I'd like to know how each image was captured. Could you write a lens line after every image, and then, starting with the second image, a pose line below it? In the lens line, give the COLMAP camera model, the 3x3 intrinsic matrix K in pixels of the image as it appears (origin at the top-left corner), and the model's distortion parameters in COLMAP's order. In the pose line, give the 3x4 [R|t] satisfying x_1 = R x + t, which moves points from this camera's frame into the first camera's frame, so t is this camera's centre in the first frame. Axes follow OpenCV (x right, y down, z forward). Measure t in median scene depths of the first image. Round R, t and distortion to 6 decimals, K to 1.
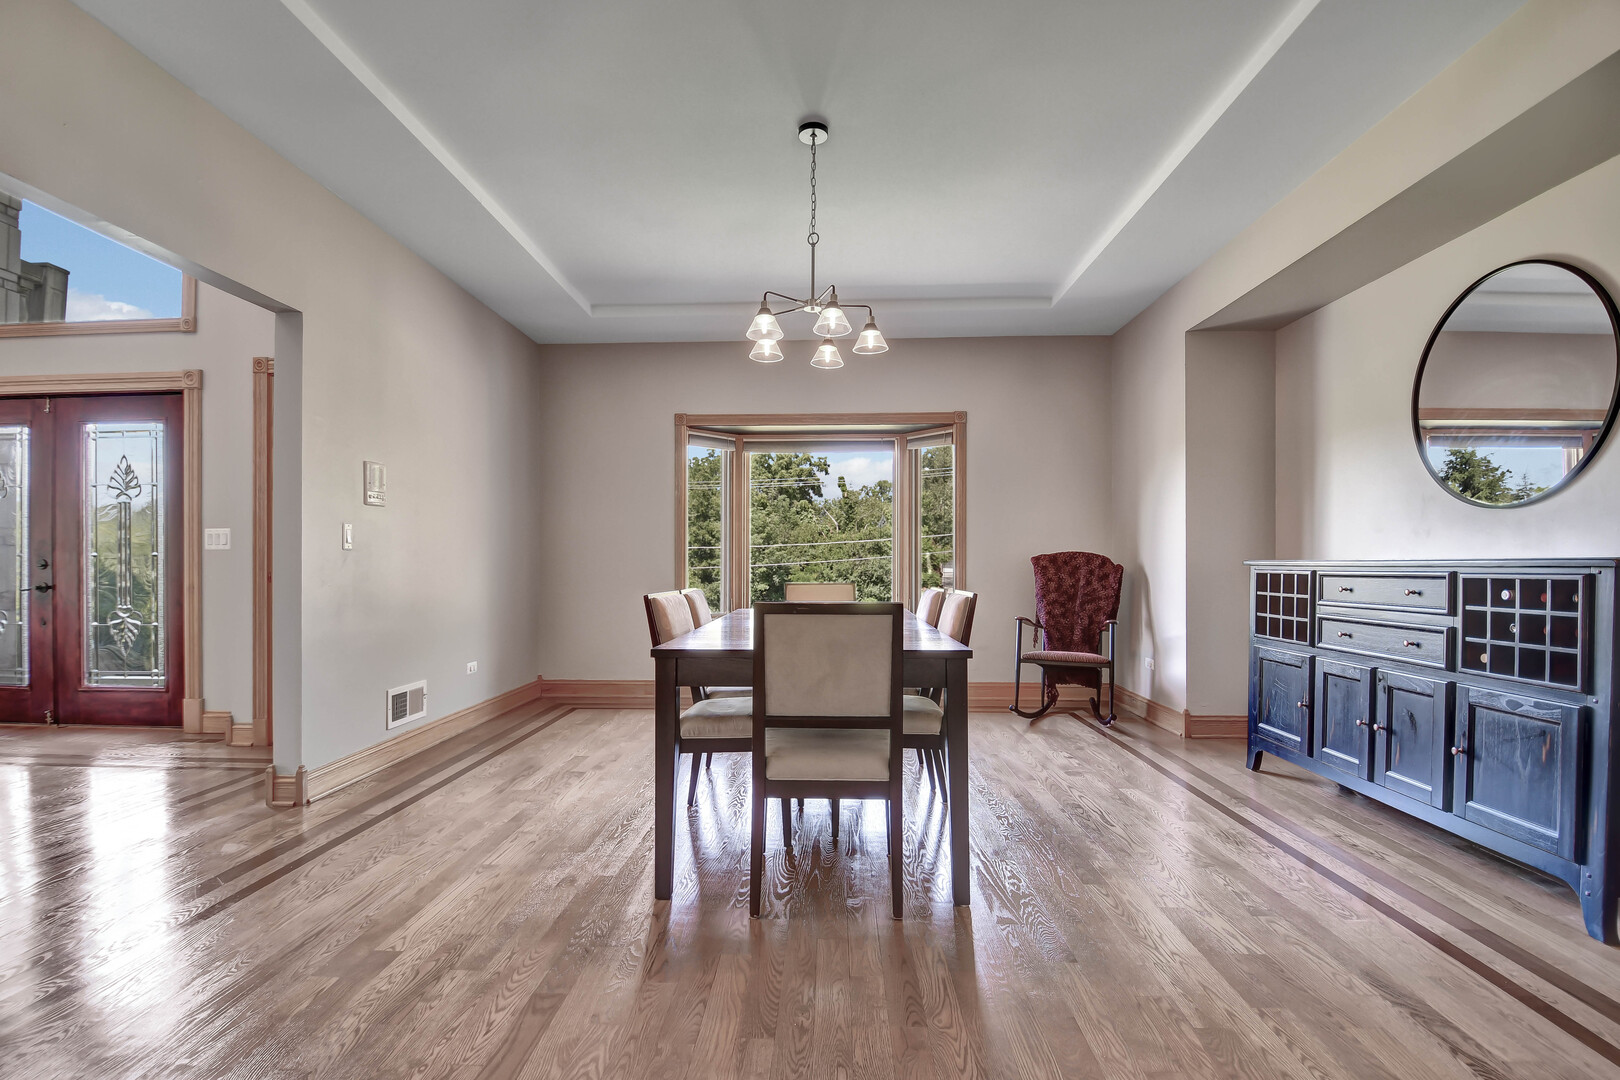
lens RADIAL K [[743.6, 0, 798.7], [0, 743.6, 566.1], [0, 0, 1]] dist [0.028292, -0.028983]
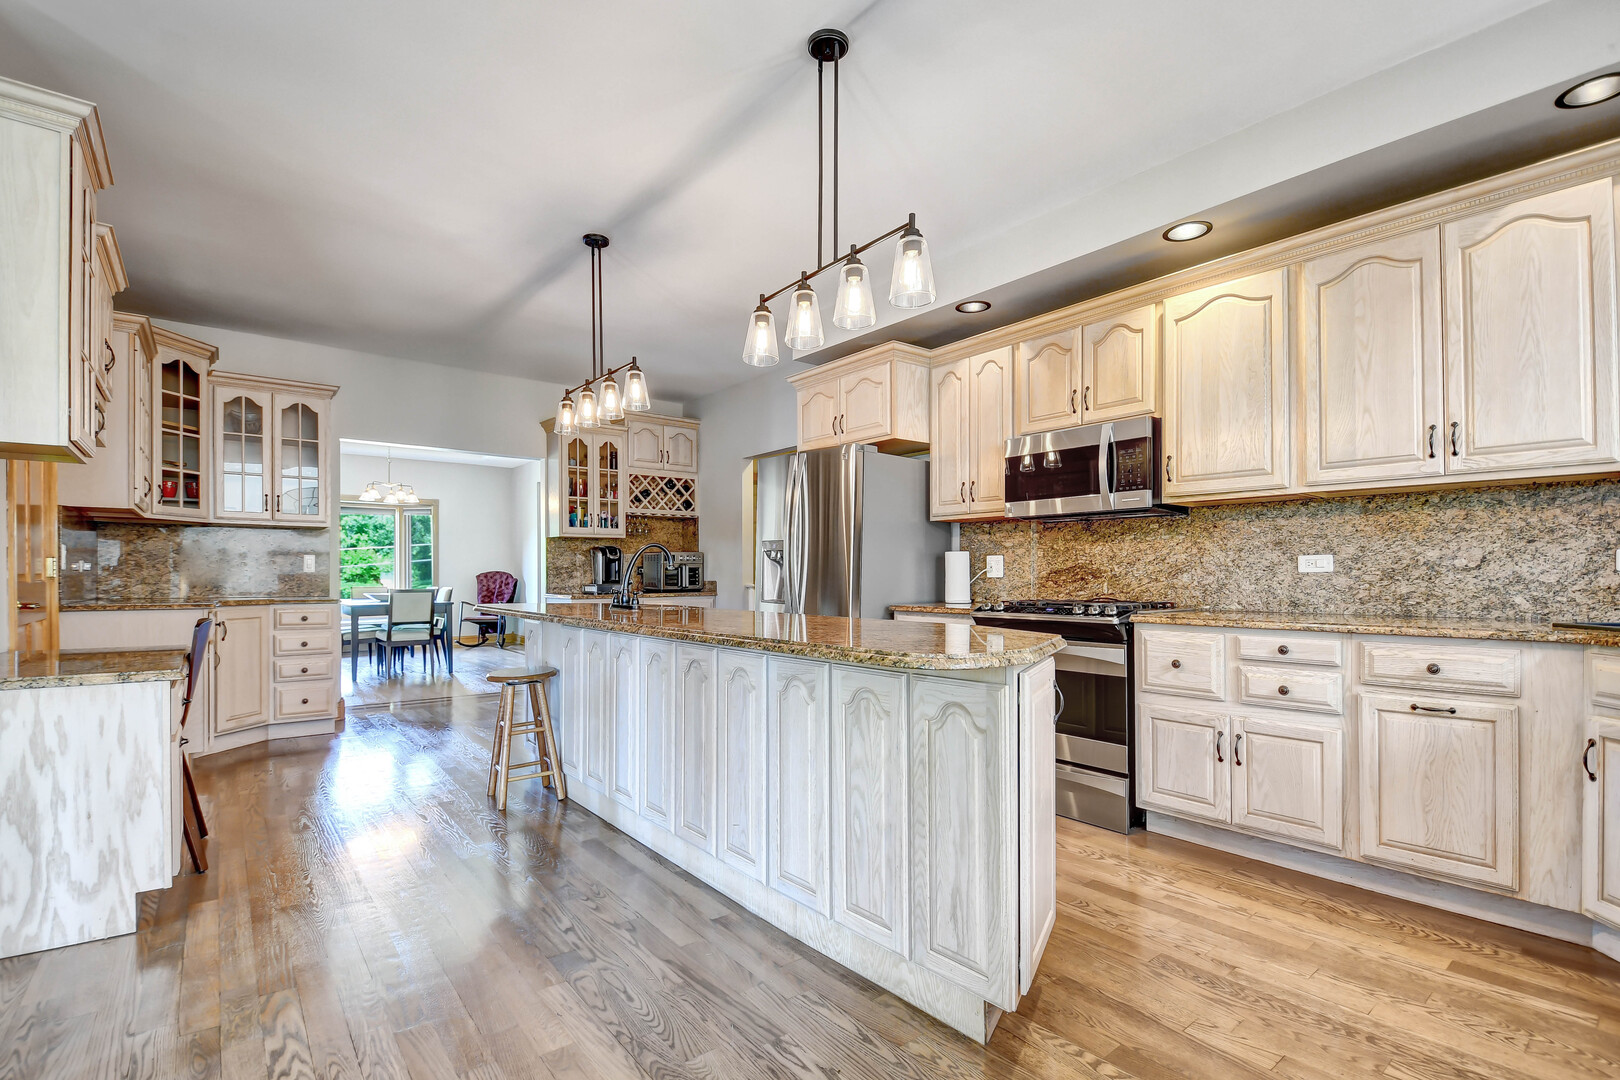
lens RADIAL K [[743.6, 0, 798.7], [0, 743.6, 566.1], [0, 0, 1]] dist [0.028292, -0.028983]
pose [[0.762694, -0.000305, 0.646759, -0.365222], [0.008789, 0.999912, -0.009894, -0.007372], [-0.646699, 0.013231, 0.762630, -1.246461]]
